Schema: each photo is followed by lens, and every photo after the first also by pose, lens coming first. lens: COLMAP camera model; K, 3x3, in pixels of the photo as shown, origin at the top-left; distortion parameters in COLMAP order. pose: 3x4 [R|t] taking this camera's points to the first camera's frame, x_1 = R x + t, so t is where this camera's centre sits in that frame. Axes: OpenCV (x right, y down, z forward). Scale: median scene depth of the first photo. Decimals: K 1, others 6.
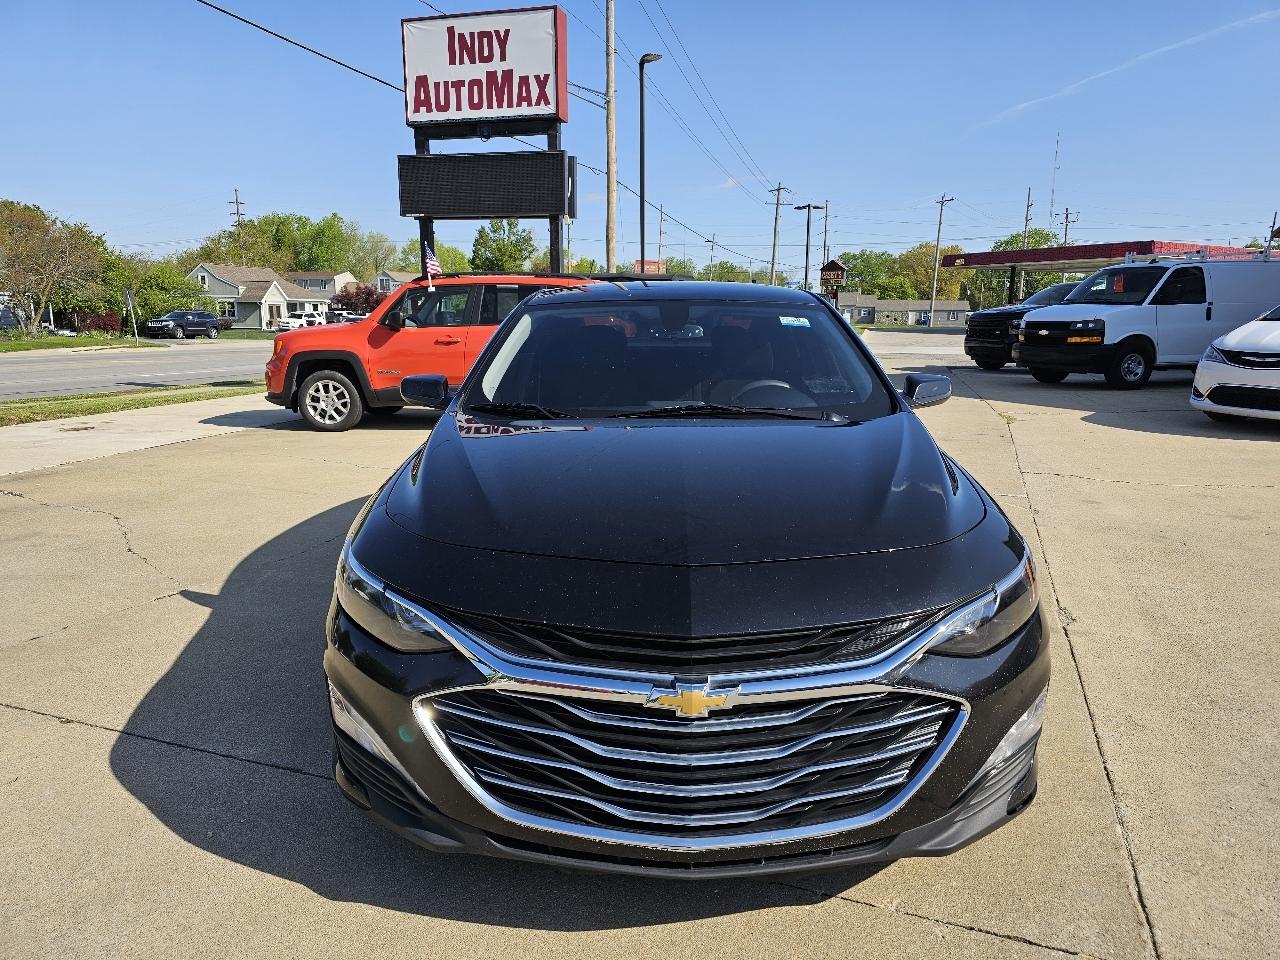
lens RADIAL K [[857.2, 0, 645.0], [0, 857.2, 477.3], [0, 0, 1]] dist [0.046700, -0.040257]
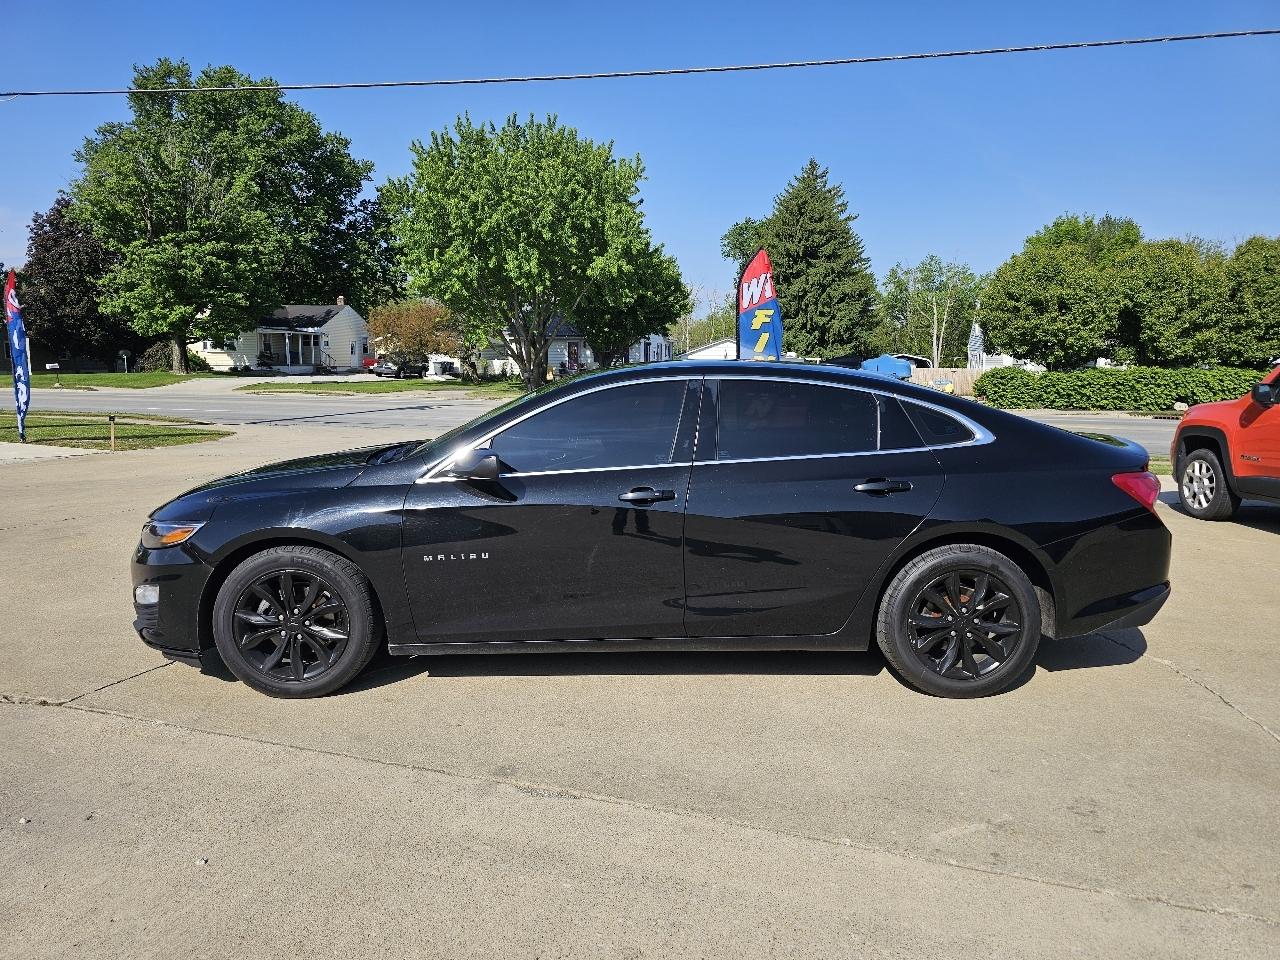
lens RADIAL K [[857.2, 0, 634.1], [0, 857.2, 481.4], [0, 0, 1]] dist [0.046700, -0.040257]
pose [[0.021786, 0.126966, -0.991668, 0.289252], [-0.194433, 0.973503, 0.120369, -0.050488], [0.980674, 0.190190, 0.045895, 0.237807]]
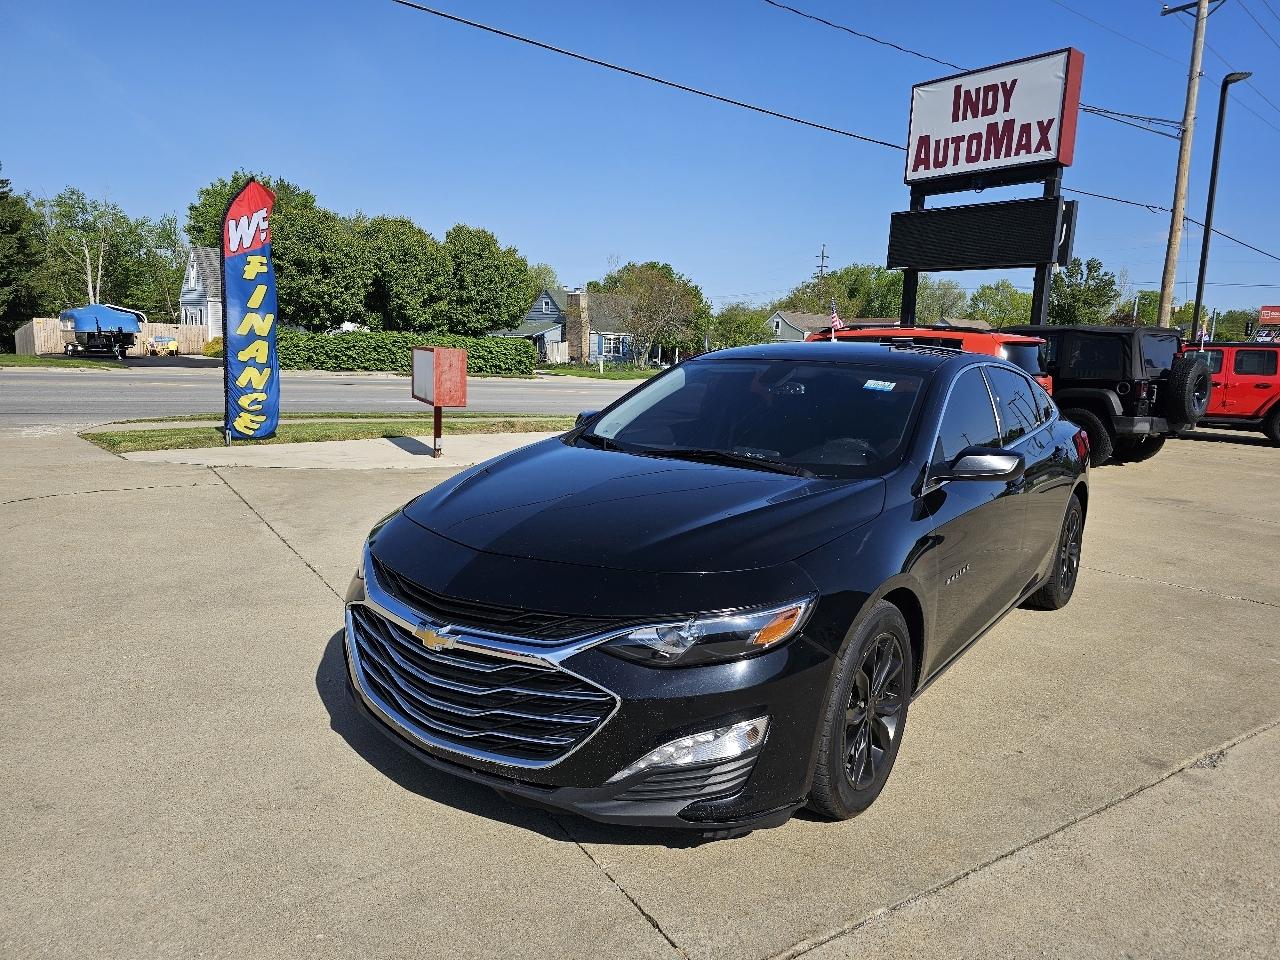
lens RADIAL K [[857.2, 0, 652.7], [0, 857.2, 476.5], [0, 0, 1]] dist [0.046700, -0.040257]
pose [[0.812812, 0.115359, -0.570989, 0.119043], [-0.144922, 0.989422, -0.006401, -0.005464], [0.564211, 0.087951, 0.820932, -0.000533]]
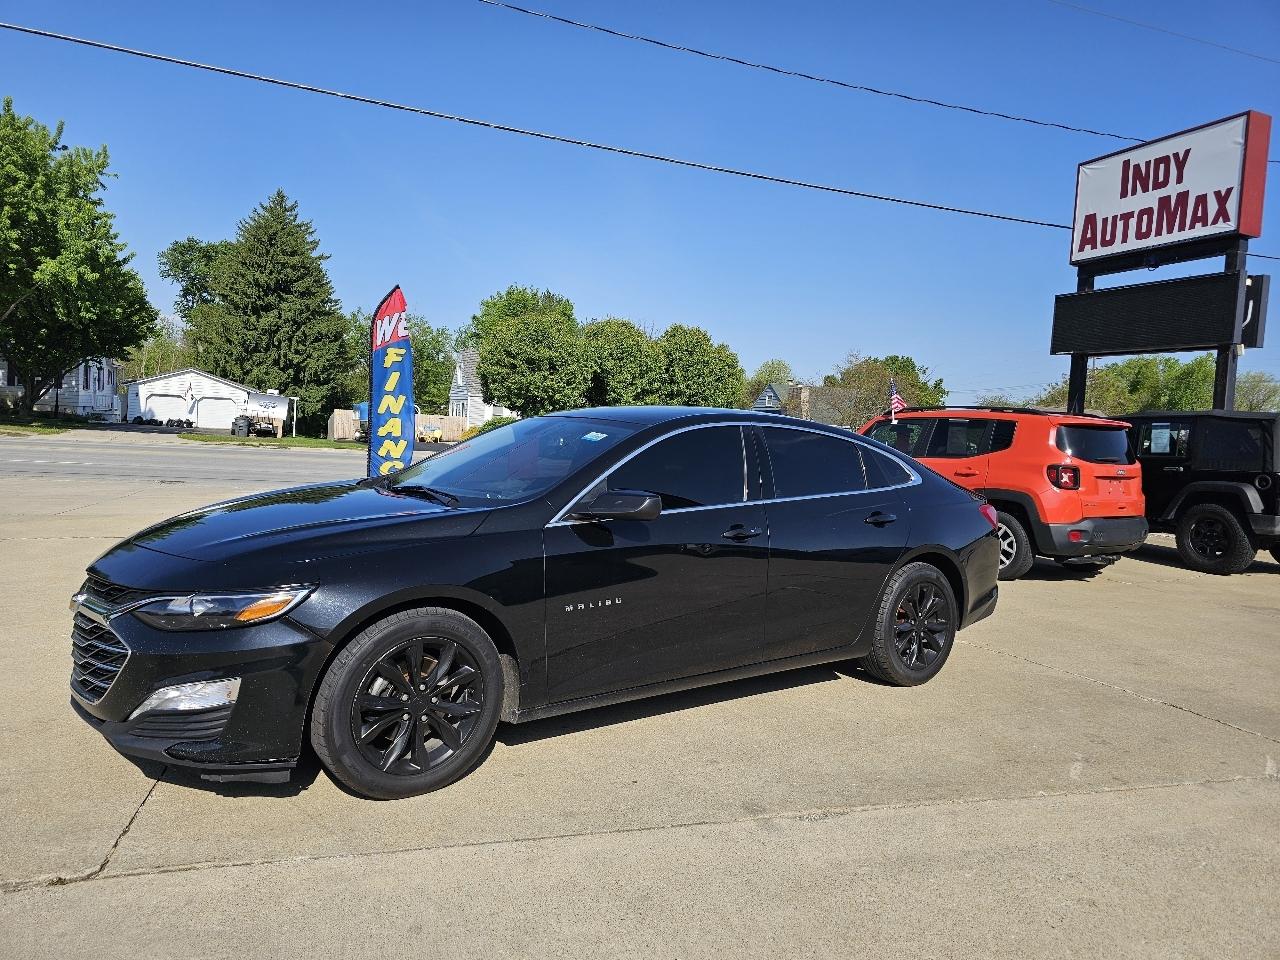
lens RADIAL K [[857.2, 0, 635.5], [0, 857.2, 479.9], [0, 0, 1]] dist [0.046700, -0.040257]
pose [[0.597640, 0.076022, -0.798152, 0.239612], [-0.200862, 0.977945, -0.057255, -0.014712], [0.776197, 0.194536, 0.599729, 0.079797]]
